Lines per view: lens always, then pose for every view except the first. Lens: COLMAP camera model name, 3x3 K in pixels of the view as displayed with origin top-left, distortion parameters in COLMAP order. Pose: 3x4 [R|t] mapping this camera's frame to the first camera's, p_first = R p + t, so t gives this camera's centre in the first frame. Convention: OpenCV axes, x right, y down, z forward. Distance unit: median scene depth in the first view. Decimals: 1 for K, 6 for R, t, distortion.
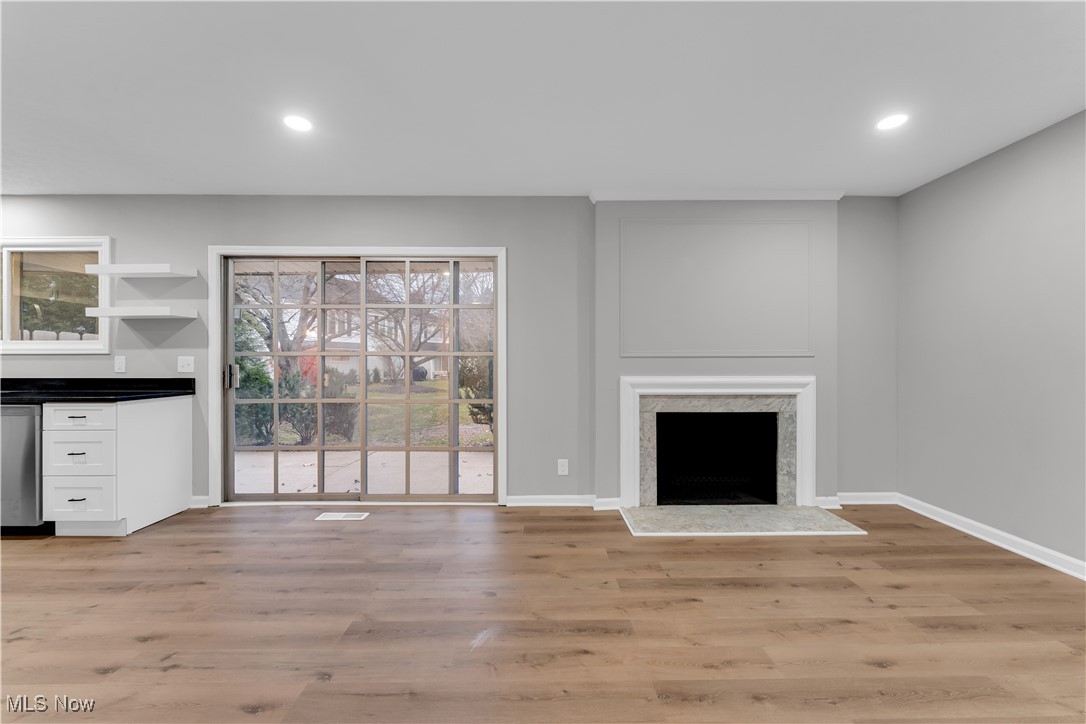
lens RADIAL K [[434.9, 0, 543.0], [0, 434.9, 362.0], [0, 0, 1]] dist [0.000324, -0.000352]
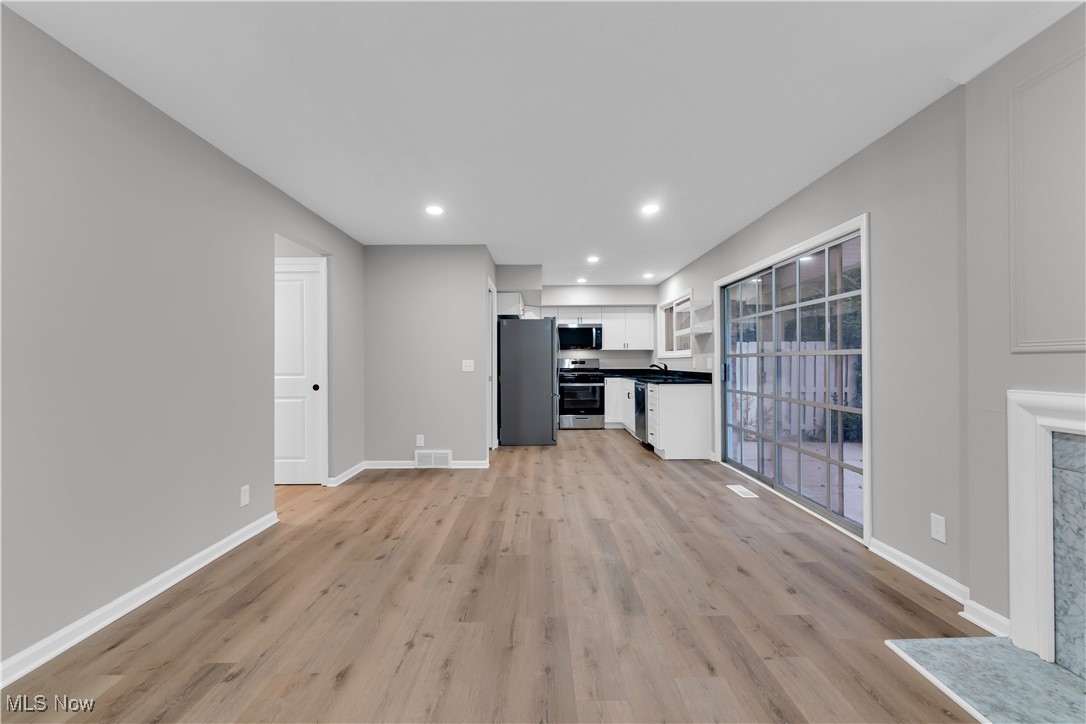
lens RADIAL K [[434.9, 0, 543.0], [0, 434.9, 362.0], [0, 0, 1]] dist [0.000324, -0.000352]
pose [[-0.008537, -0.000260, -0.999964, 0.756405], [0.008027, 0.999968, -0.000329, -0.004909], [0.999931, -0.008029, -0.008535, 0.472872]]
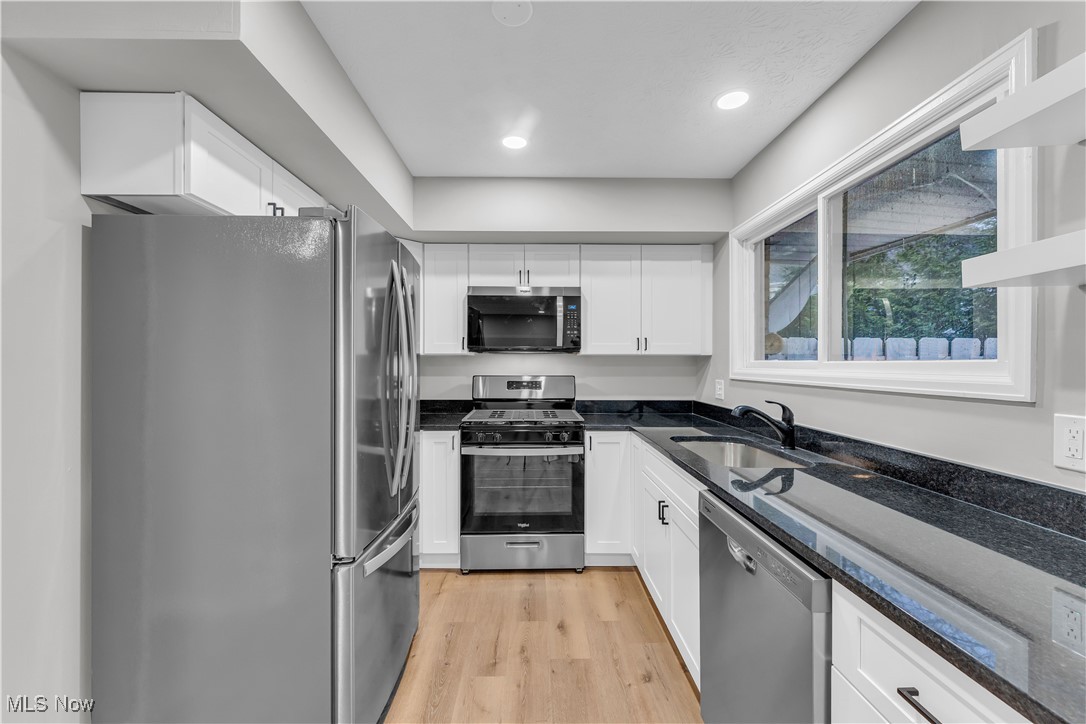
lens RADIAL K [[449.1, 0, 543.0], [0, 449.1, 362.0], [0, 0, 1]] dist [-0.000594, -0.000167]
pose [[0.016778, -0.006665, -0.999837, -0.726022], [0.001080, 0.999977, -0.006648, -0.048667], [0.999859, -0.000968, 0.016785, 0.688091]]
